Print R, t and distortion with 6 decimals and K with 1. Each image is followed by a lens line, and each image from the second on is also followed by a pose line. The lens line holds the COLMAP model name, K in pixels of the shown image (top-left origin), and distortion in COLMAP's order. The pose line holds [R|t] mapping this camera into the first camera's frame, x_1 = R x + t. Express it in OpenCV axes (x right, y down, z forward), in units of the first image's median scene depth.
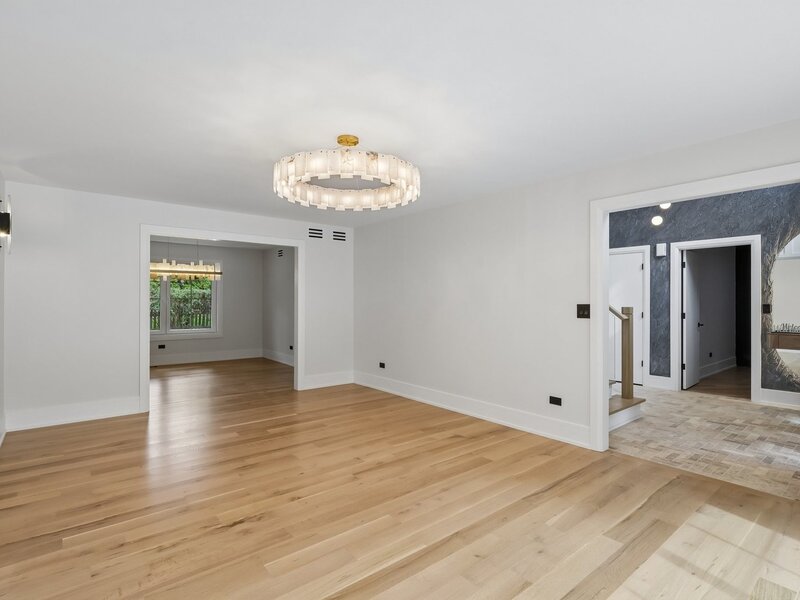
lens RADIAL K [[419.6, 0, 398.5], [0, 419.6, 300.9], [0, 0, 1]] dist [-0.003527, -0.000913]
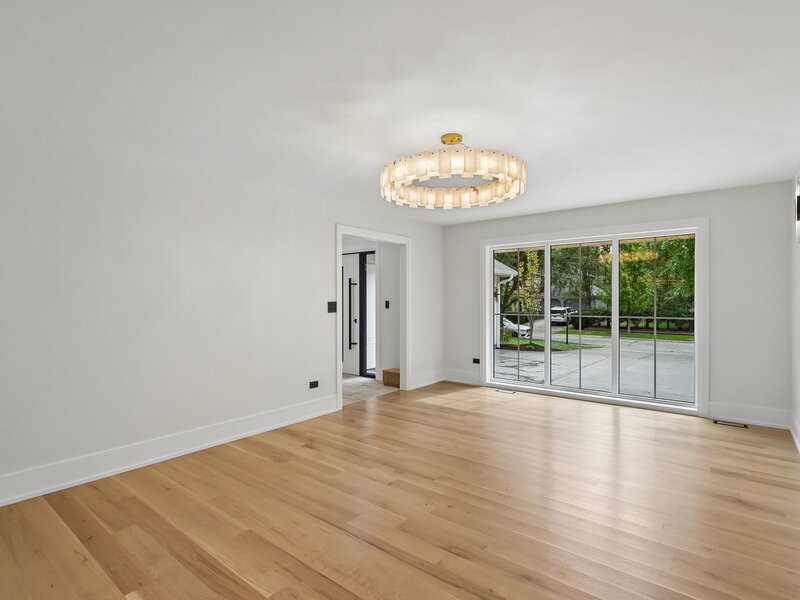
lens RADIAL K [[419.6, 0, 397.7], [0, 419.6, 298.5], [0, 0, 1]] dist [-0.003527, -0.000913]
pose [[-0.214521, -0.000627, 0.976719, -0.820557], [0.000847, 0.999999, 0.000828, -0.002313], [-0.976719, 0.001005, -0.214520, 1.025288]]
